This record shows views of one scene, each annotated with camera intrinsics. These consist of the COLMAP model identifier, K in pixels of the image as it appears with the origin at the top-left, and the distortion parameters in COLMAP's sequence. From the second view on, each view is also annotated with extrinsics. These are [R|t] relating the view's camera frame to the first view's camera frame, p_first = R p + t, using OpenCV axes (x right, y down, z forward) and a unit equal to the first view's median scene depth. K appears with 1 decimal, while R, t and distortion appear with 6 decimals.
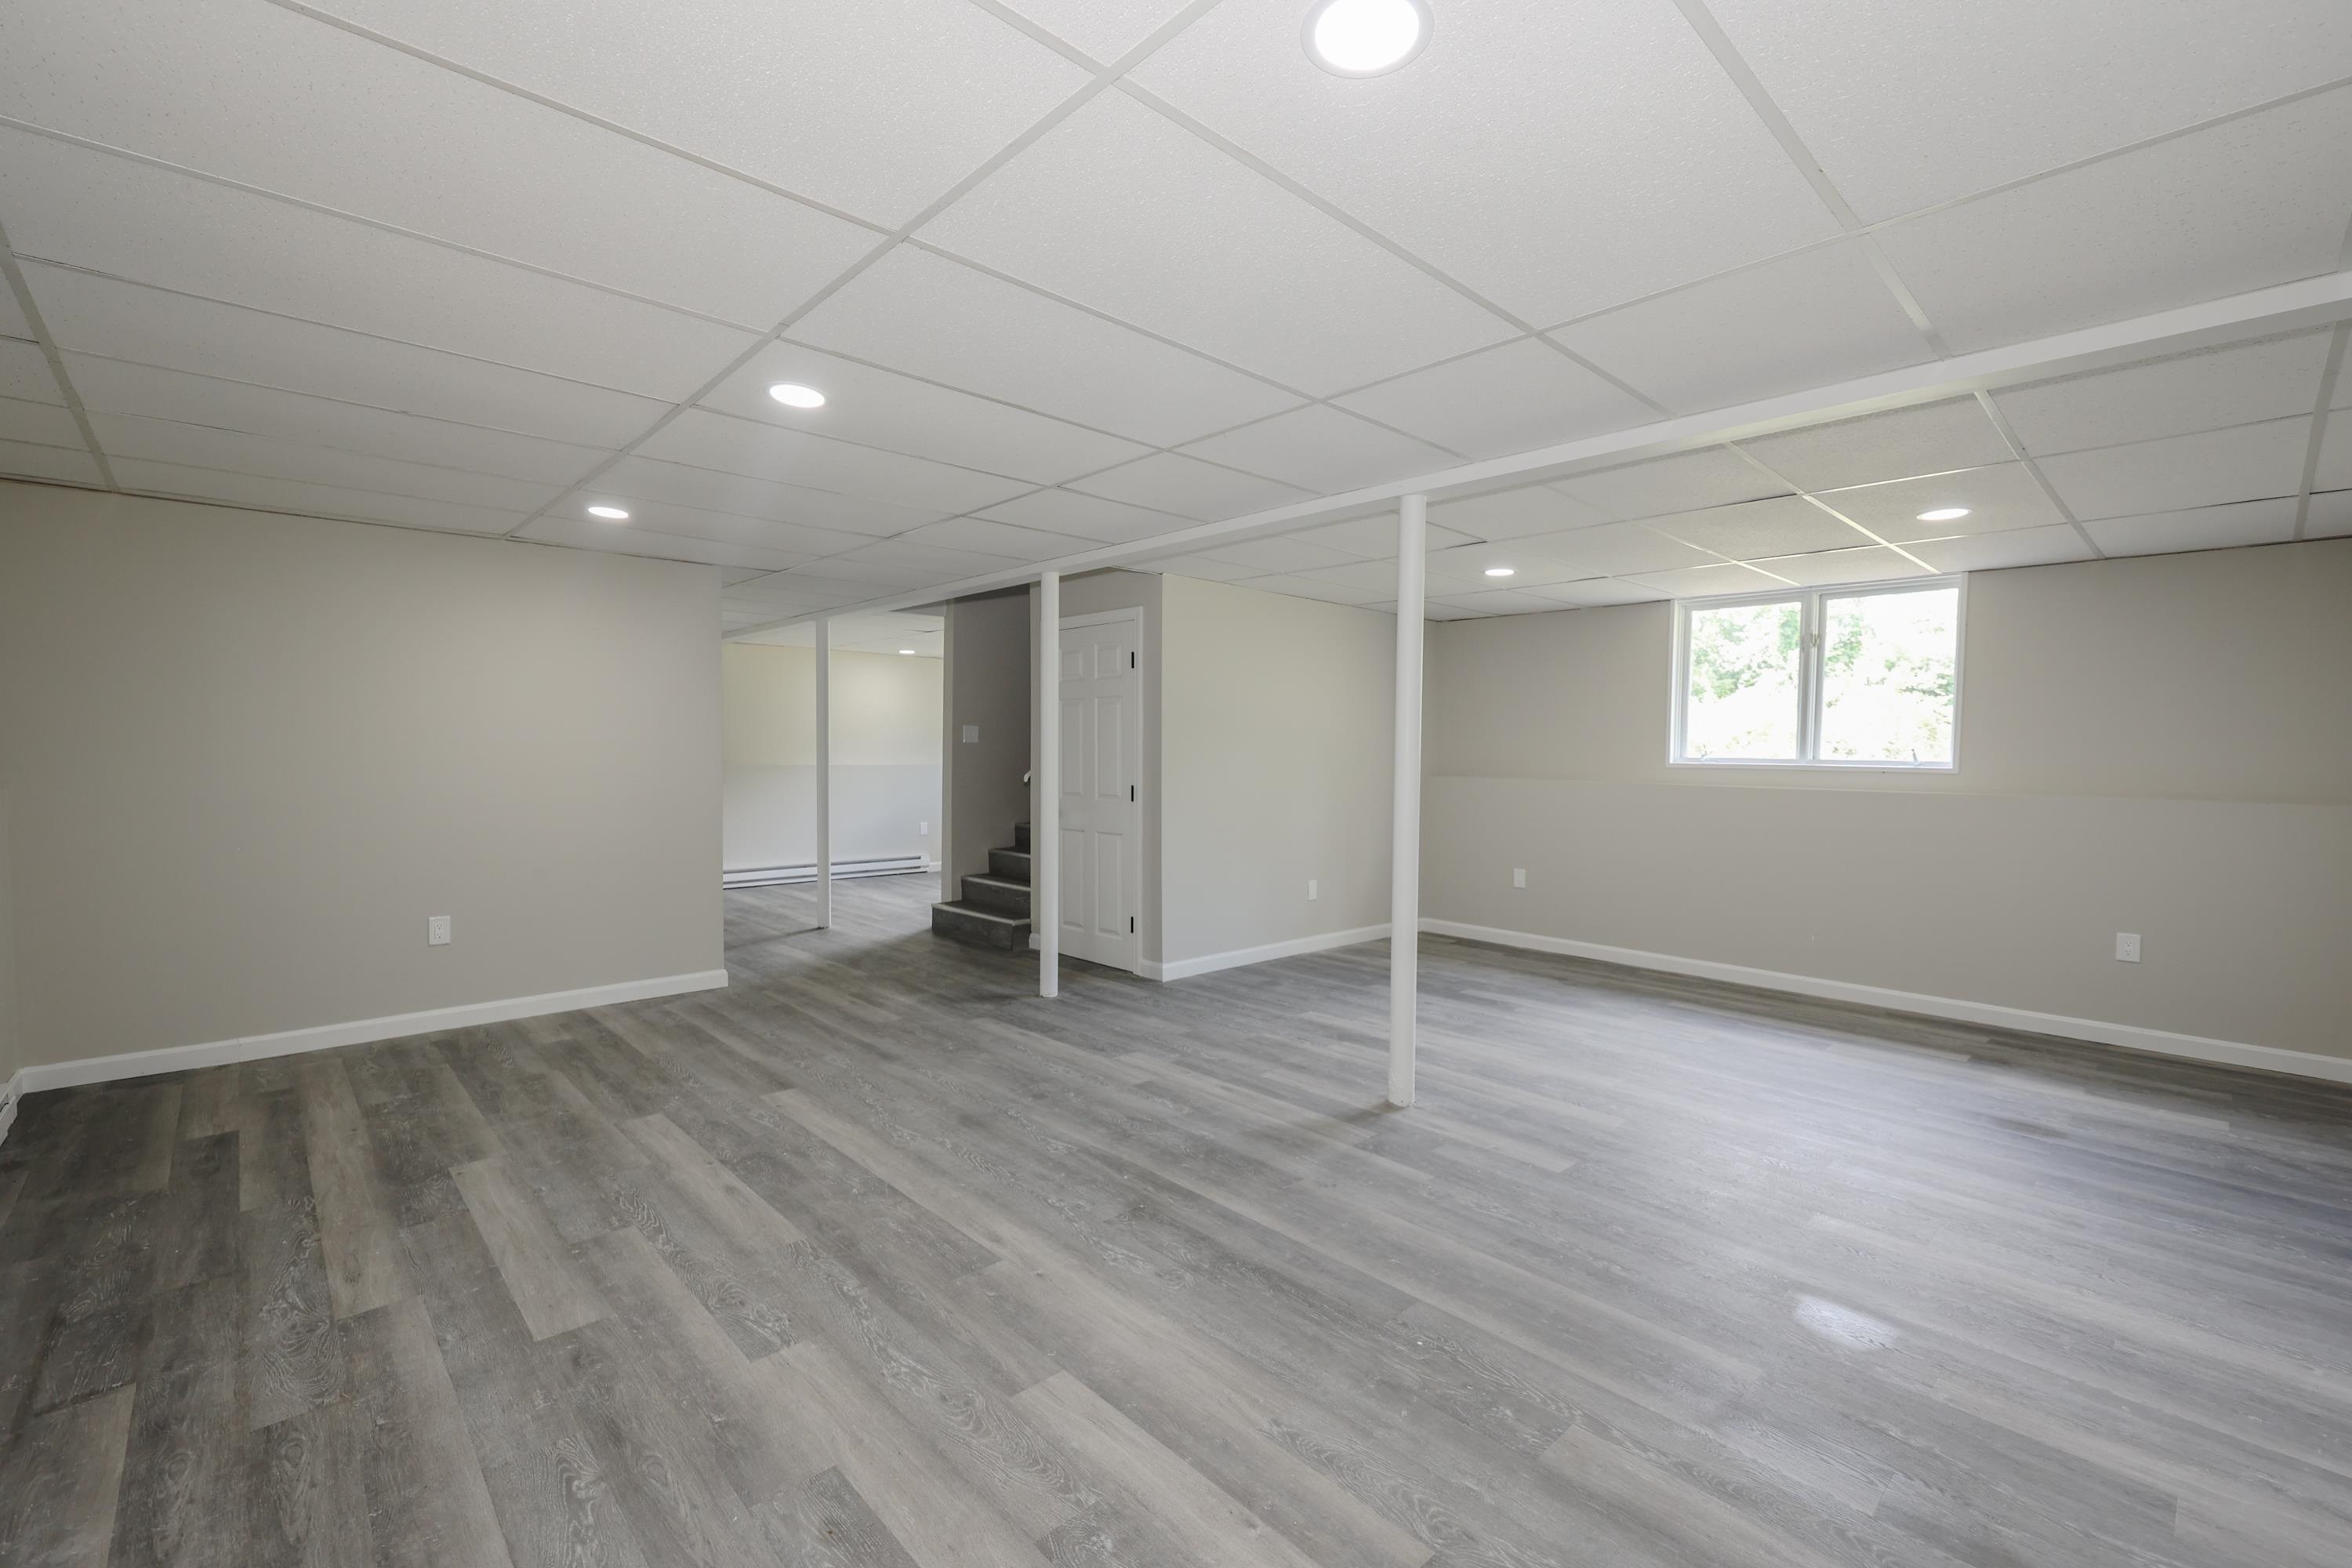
lens RADIAL K [[977.6, 0, 1186.9], [0, 977.6, 778.9], [0, 0, 1]] dist [0.002037, -0.000154]
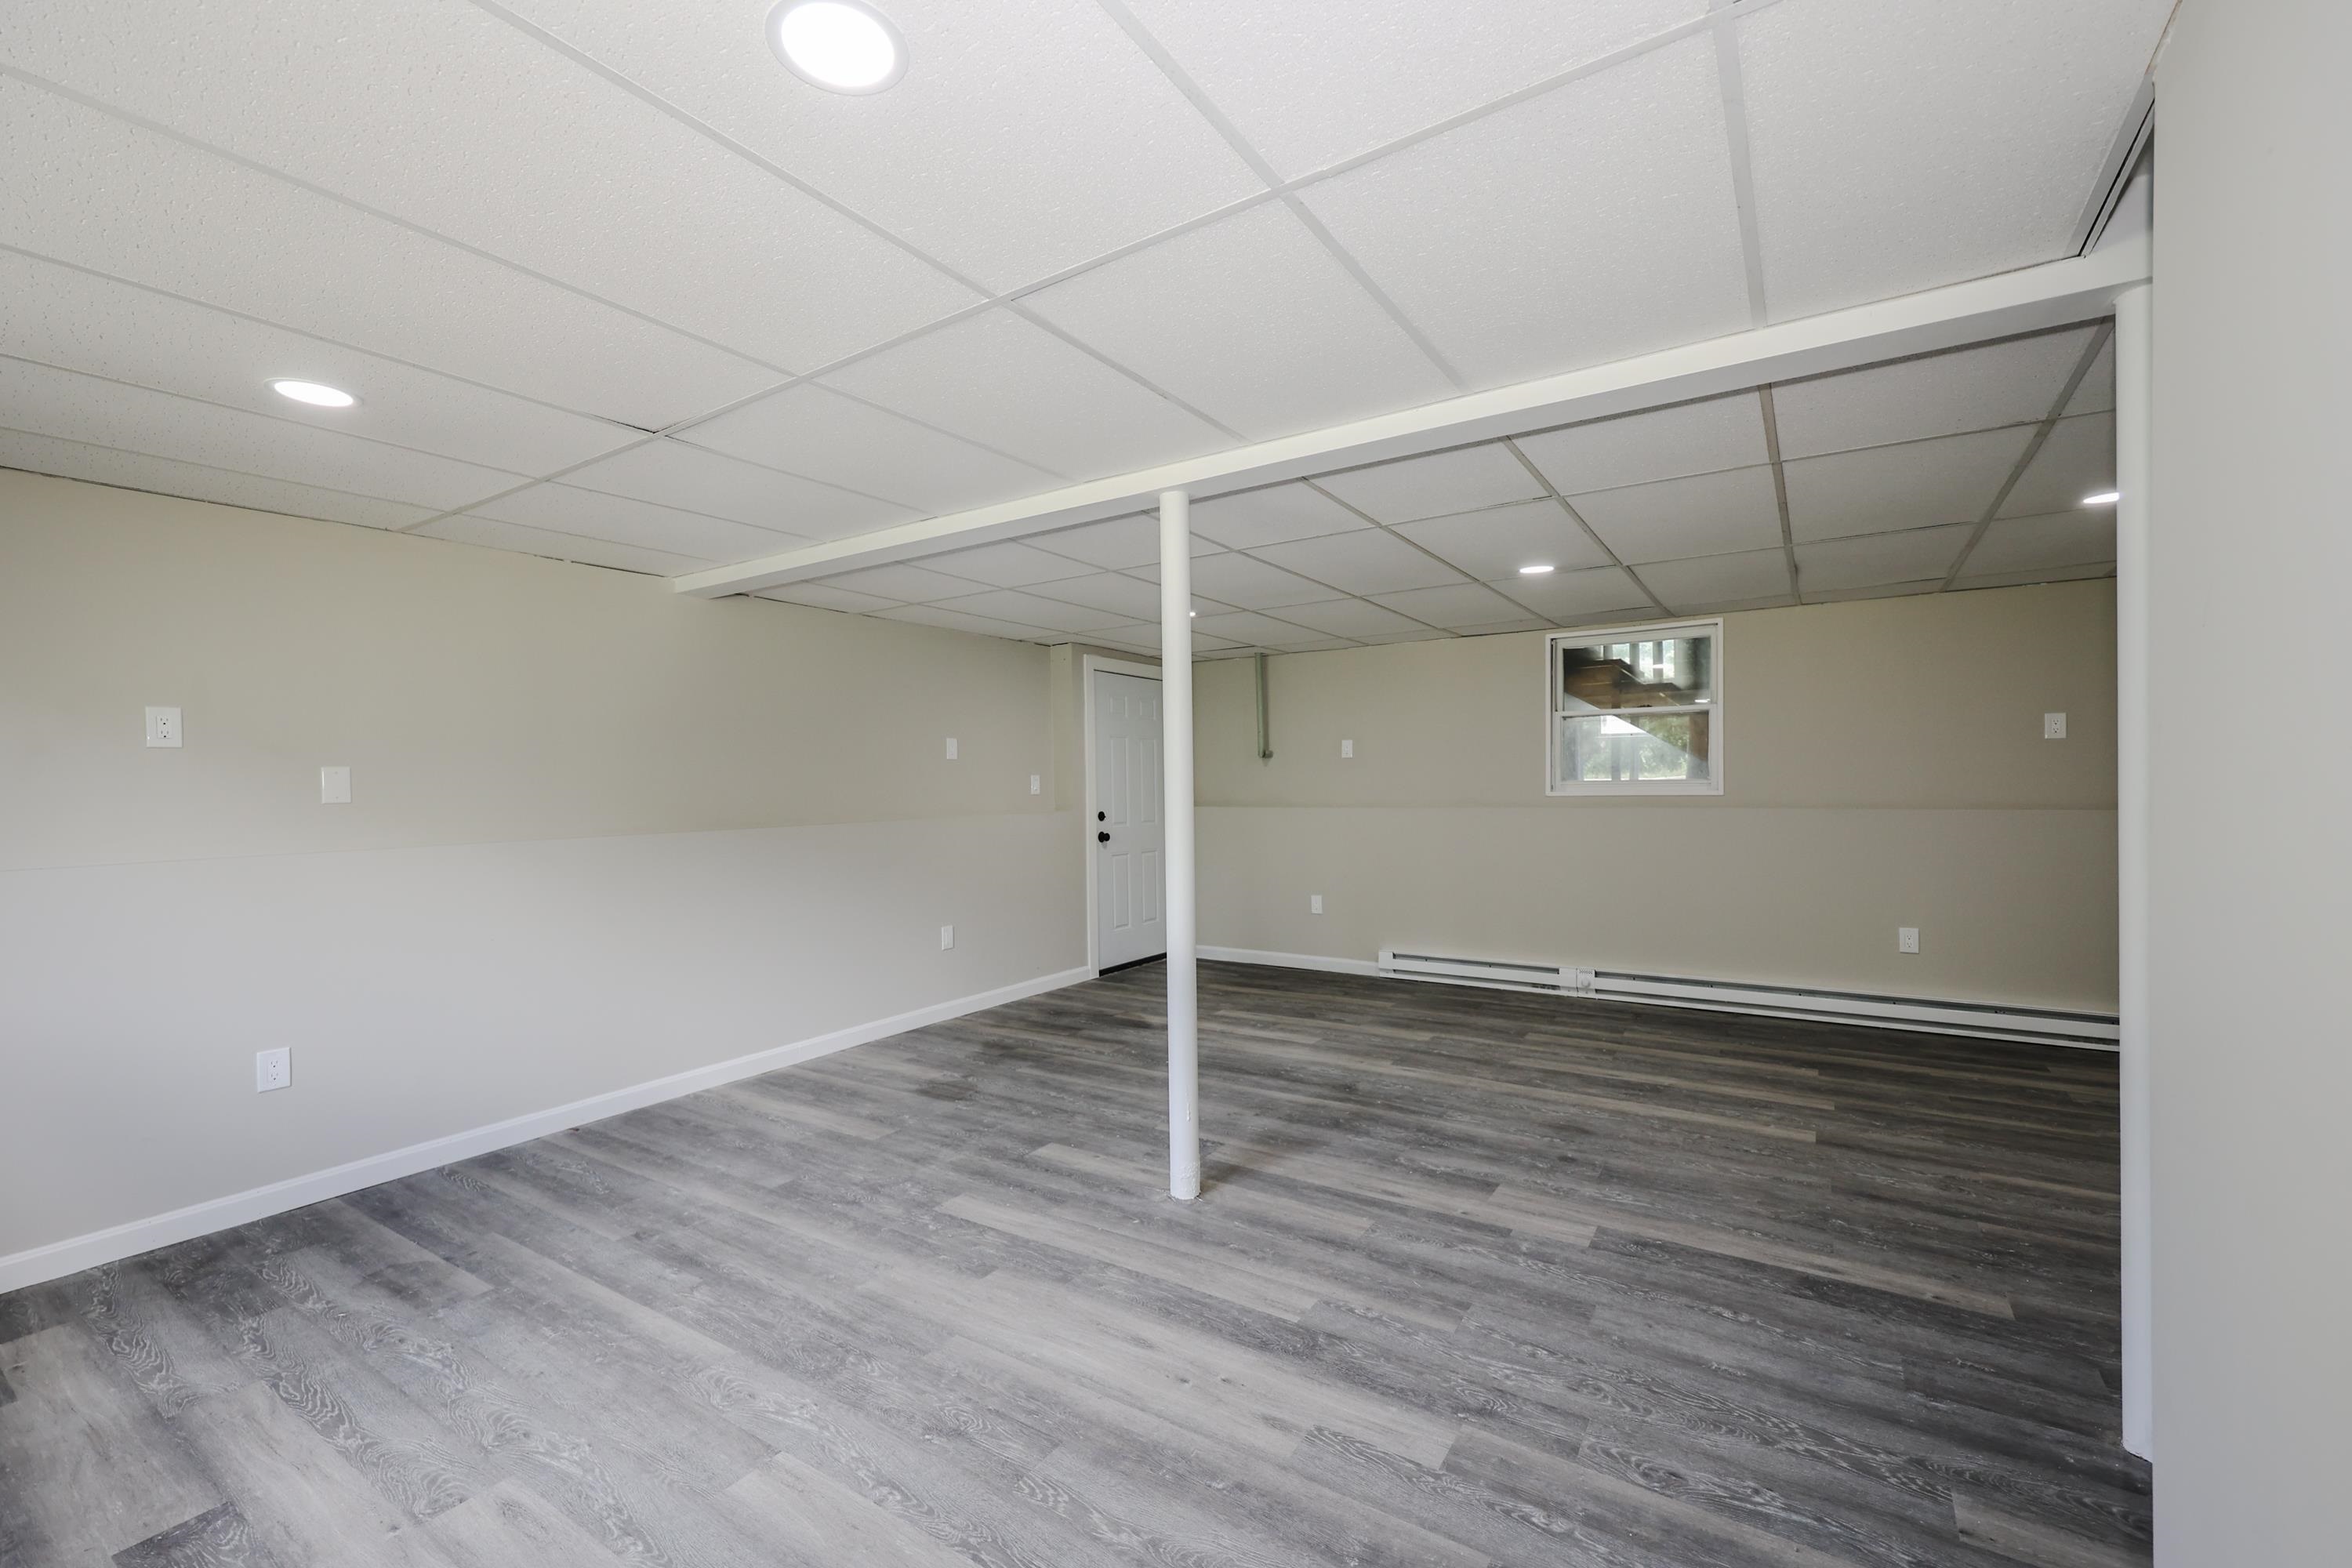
lens RADIAL K [[1009.6, 0, 1176.0], [0, 1009.6, 784.0], [0, 0, 1]] dist [0.004728, -0.000498]
pose [[-0.972397, 0.003279, -0.233309, 0.467407], [-0.002041, 0.999743, 0.022559, -0.053455], [0.233323, 0.022413, -0.972141, 2.001119]]
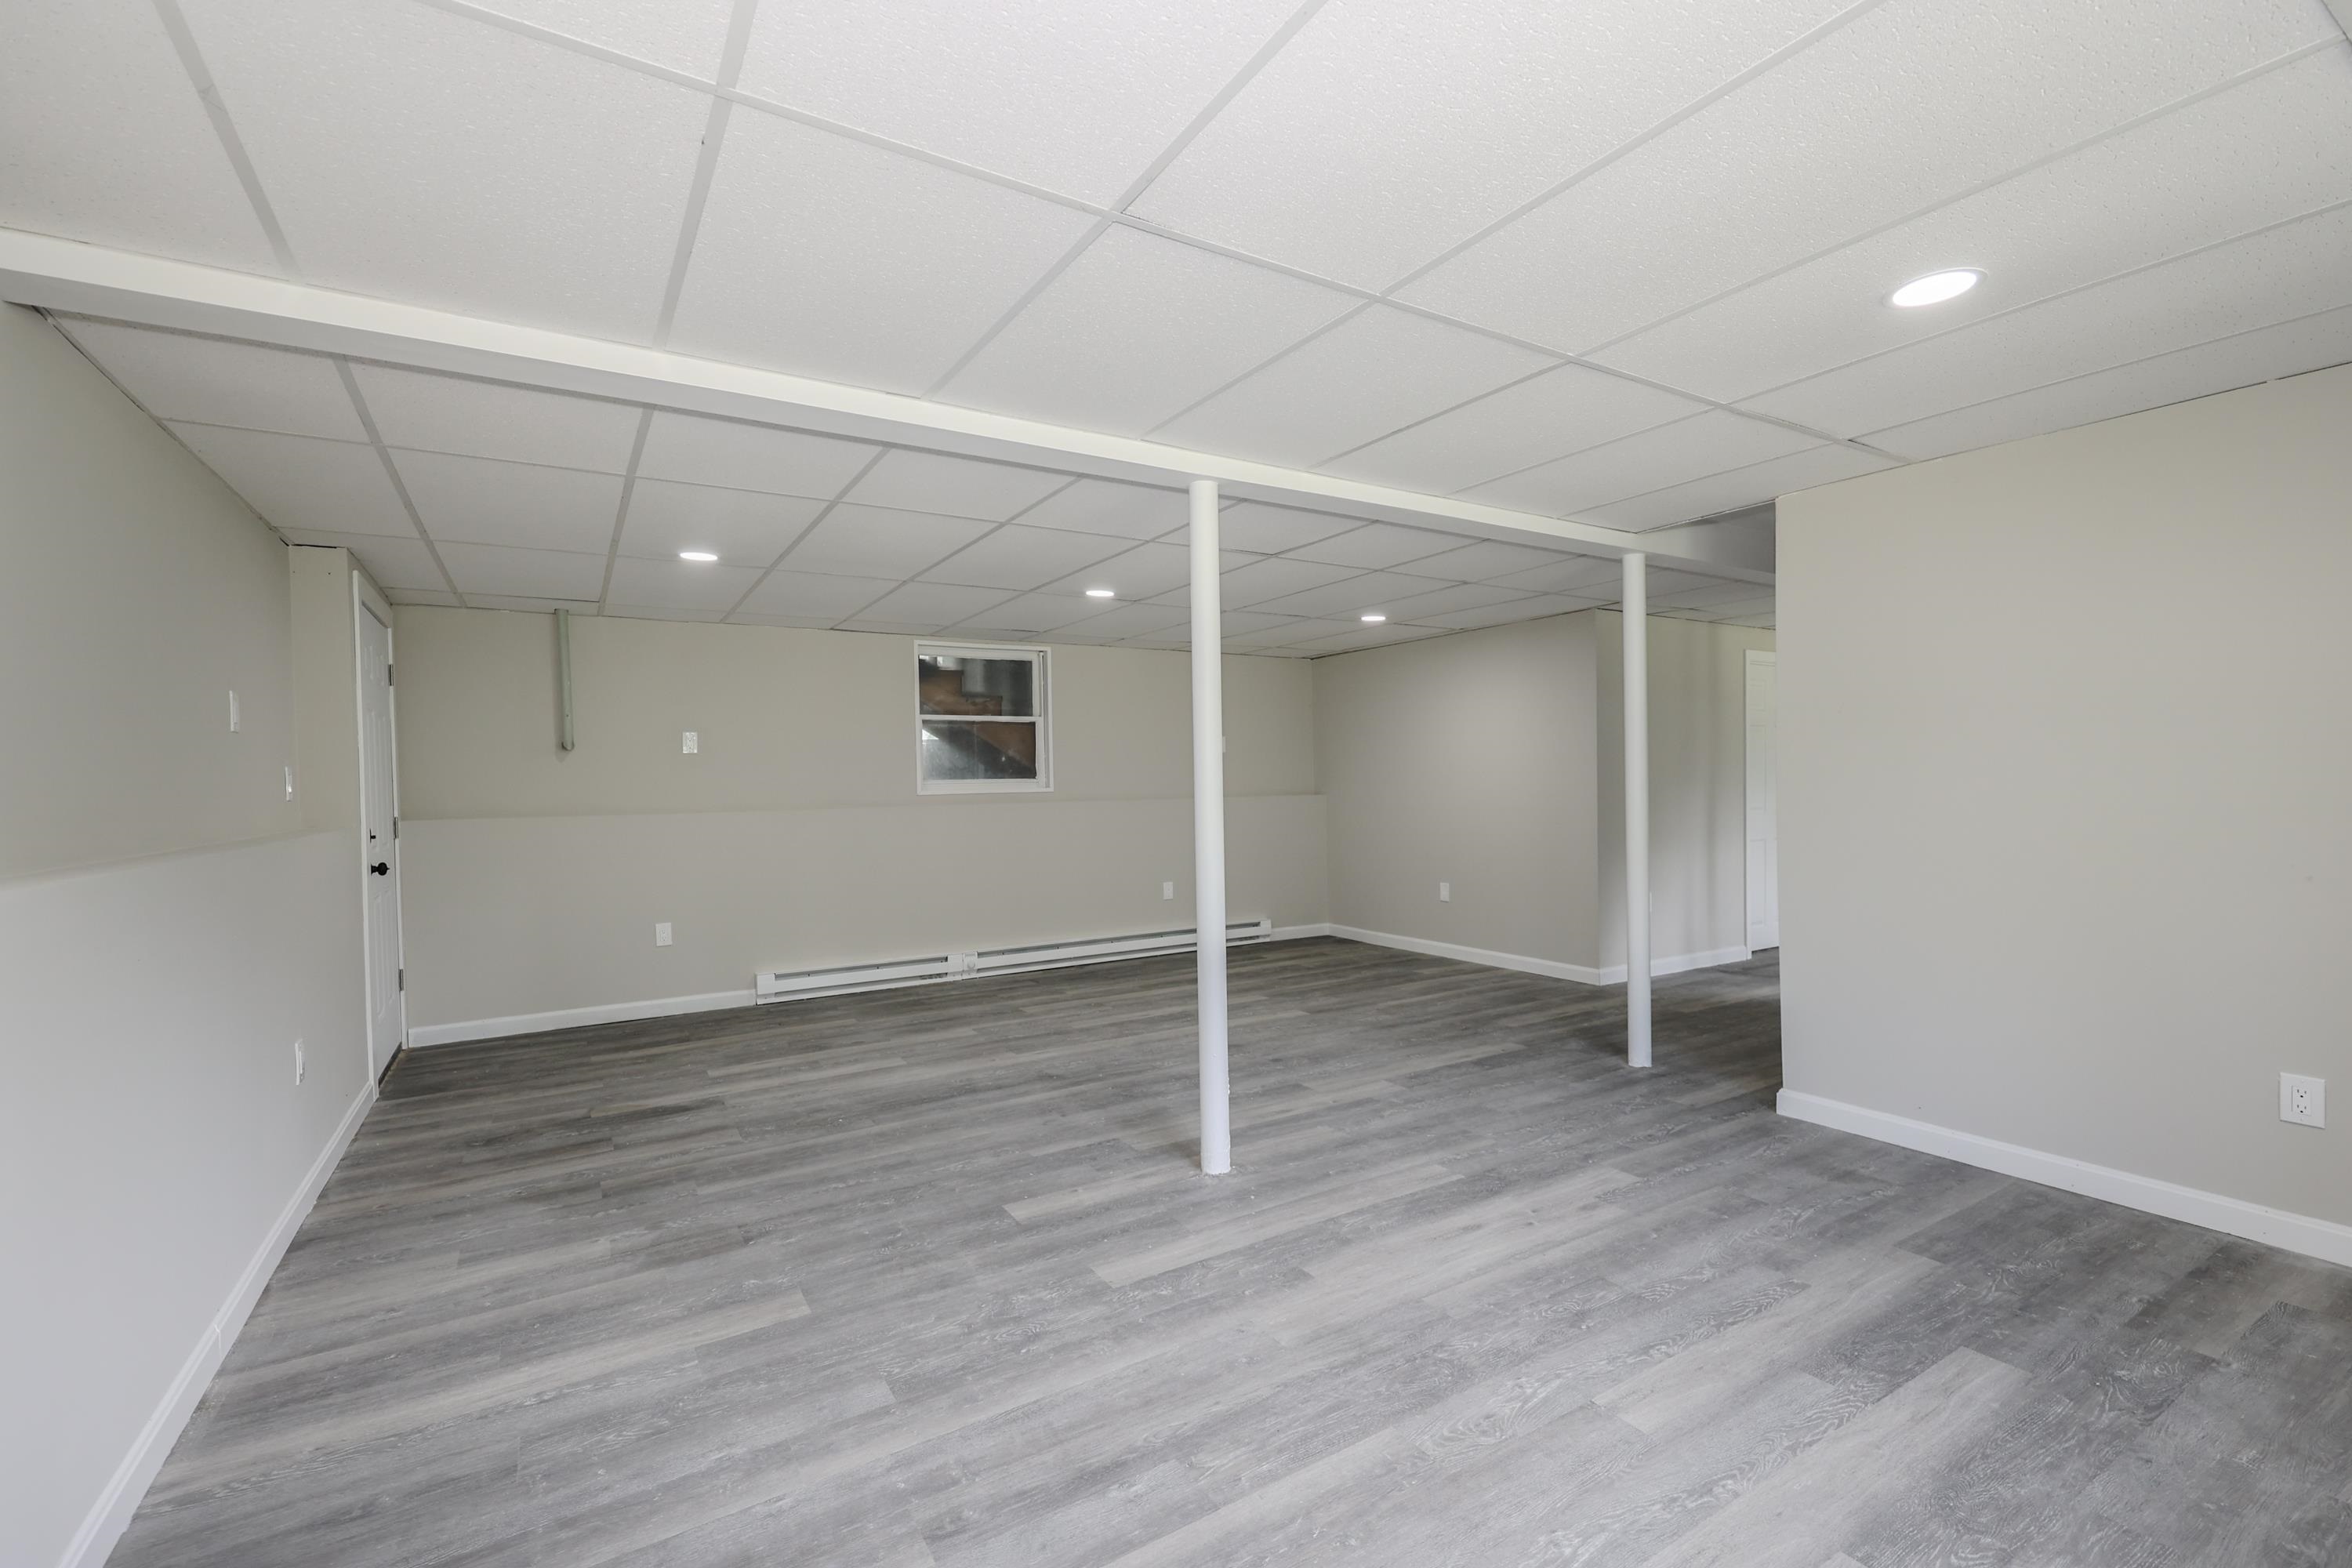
lens RADIAL K [[1028.8, 0, 1203.2], [0, 1028.8, 775.8], [0, 0, 1]] dist [0.002894, 0.000189]
pose [[-0.183241, -0.010424, -0.983013, 1.223138], [-0.009345, 0.999917, -0.008861, -0.015792], [0.983024, 0.007563, -0.183324, 1.248197]]
